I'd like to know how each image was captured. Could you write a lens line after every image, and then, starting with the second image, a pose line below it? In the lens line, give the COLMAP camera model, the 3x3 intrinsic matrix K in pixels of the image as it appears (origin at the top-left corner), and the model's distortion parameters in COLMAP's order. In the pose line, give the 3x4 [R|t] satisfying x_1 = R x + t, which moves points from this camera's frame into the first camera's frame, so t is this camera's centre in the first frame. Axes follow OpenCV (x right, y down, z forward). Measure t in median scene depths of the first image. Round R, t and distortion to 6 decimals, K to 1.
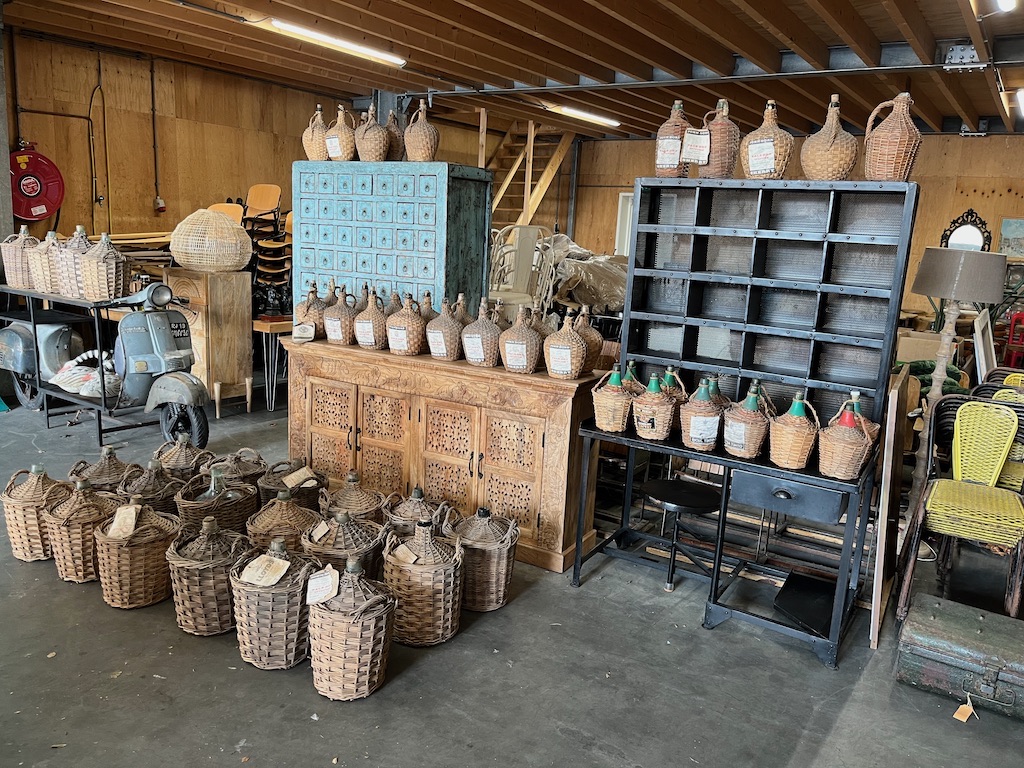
lens RADIAL K [[776.4, 0, 512.0], [0, 776.4, 384.0], [0, 0, 1]] dist [0.044820, -0.064340]
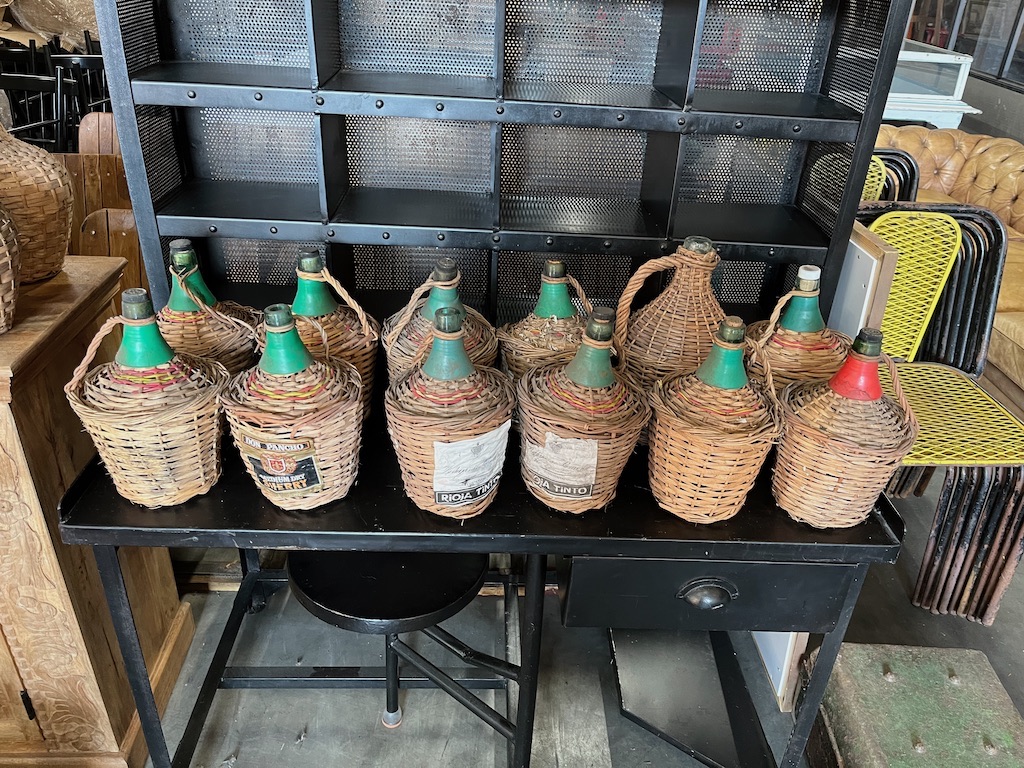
lens RADIAL K [[776.4, 0, 512.0], [0, 776.4, 384.0], [0, 0, 1]] dist [0.044820, -0.064340]
pose [[0.843042, -0.282430, 0.457727, 0.091326], [0.110048, 0.923607, 0.367204, -0.070946], [-0.526469, -0.259196, 0.809720, 0.560443]]
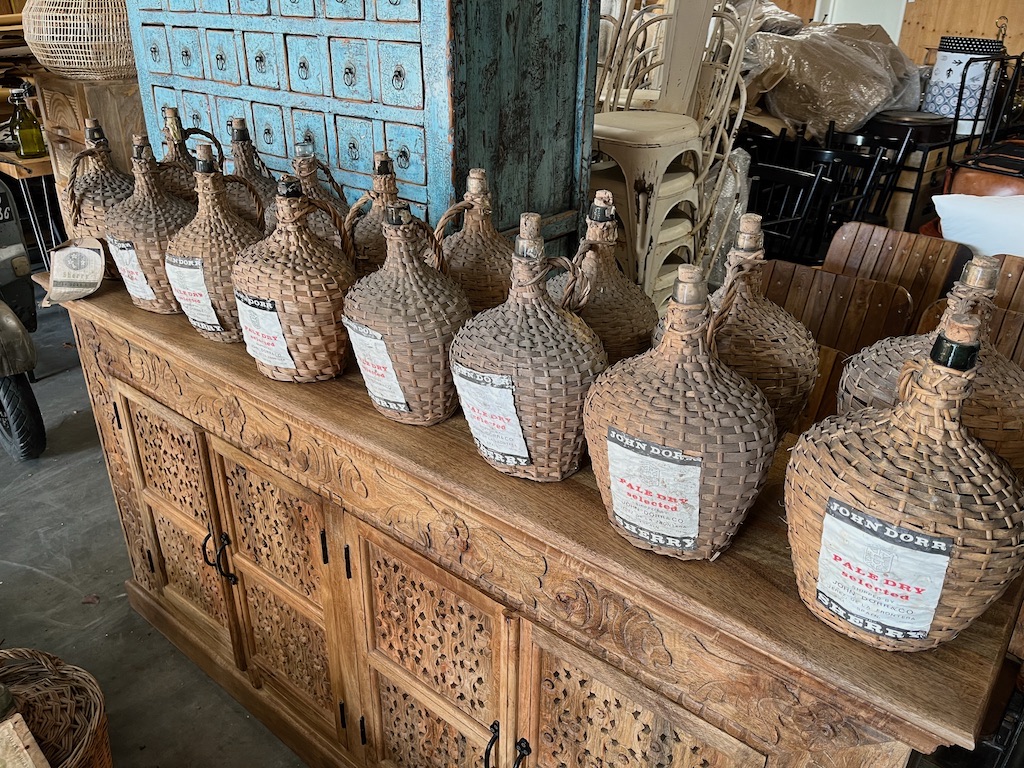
lens RADIAL K [[776.4, 0, 512.0], [0, 776.4, 384.0], [0, 0, 1]] dist [0.044820, -0.064340]
pose [[0.984733, 0.044434, -0.168306, 0.001139], [-0.000172, 0.967120, 0.254322, -0.113995], [0.174072, -0.250410, 0.952362, 0.705675]]
